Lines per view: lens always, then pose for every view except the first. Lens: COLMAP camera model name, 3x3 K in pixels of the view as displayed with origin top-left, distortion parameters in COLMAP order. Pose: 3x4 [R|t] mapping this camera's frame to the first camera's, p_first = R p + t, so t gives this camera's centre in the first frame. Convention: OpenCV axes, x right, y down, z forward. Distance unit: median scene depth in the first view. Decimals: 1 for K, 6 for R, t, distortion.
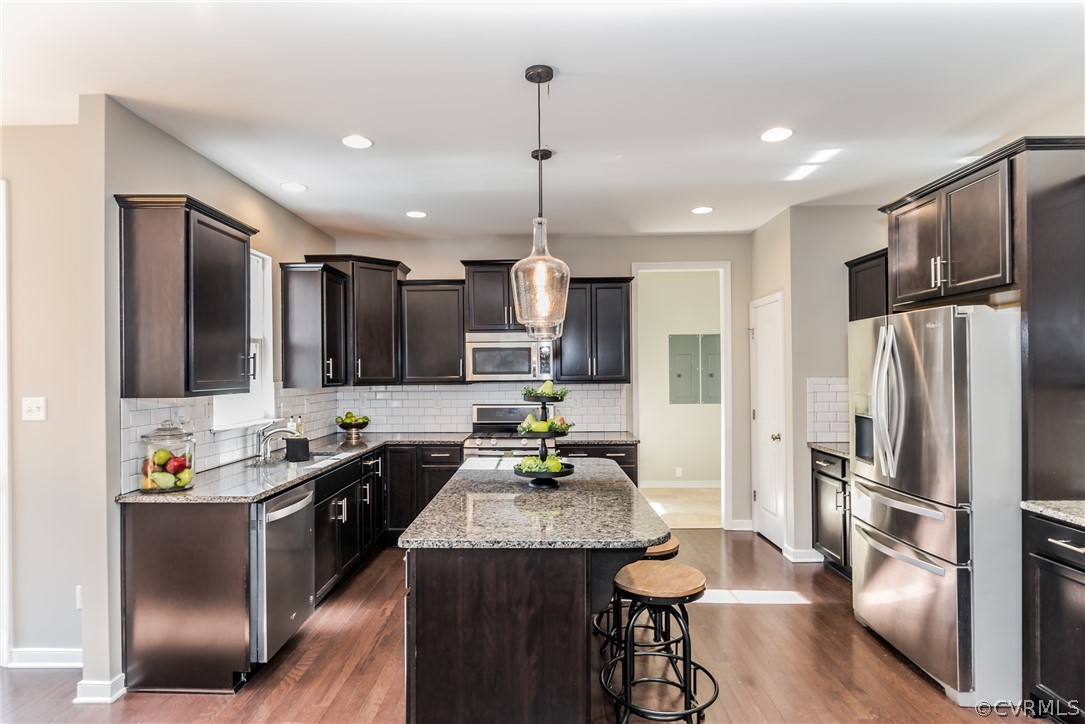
lens RADIAL K [[595.6, 0, 540.4], [0, 595.6, 368.3], [0, 0, 1]] dist [-0.002711, -0.001217]
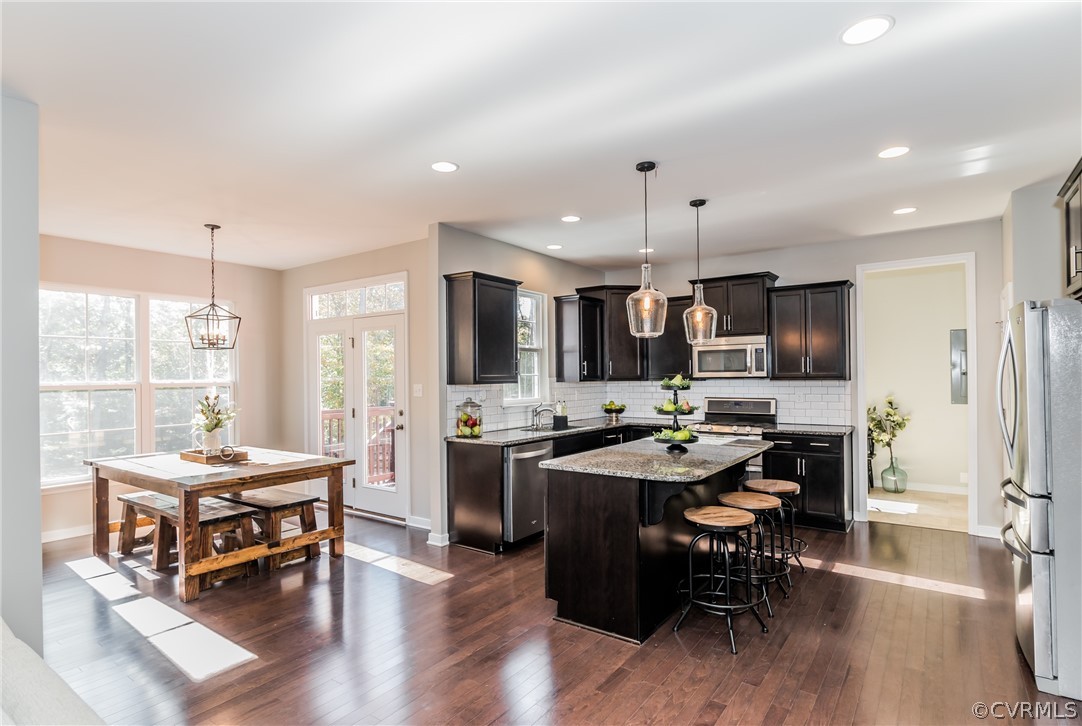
lens RADIAL K [[572.3, 0, 538.9], [0, 572.3, 365.9], [0, 0, 1]] dist [-0.002767, -0.000741]
pose [[0.819625, -0.011429, -0.572787, 0.508328], [0.007286, 0.999928, -0.009527, 0.010308], [0.572854, 0.003635, 0.819649, -0.272713]]
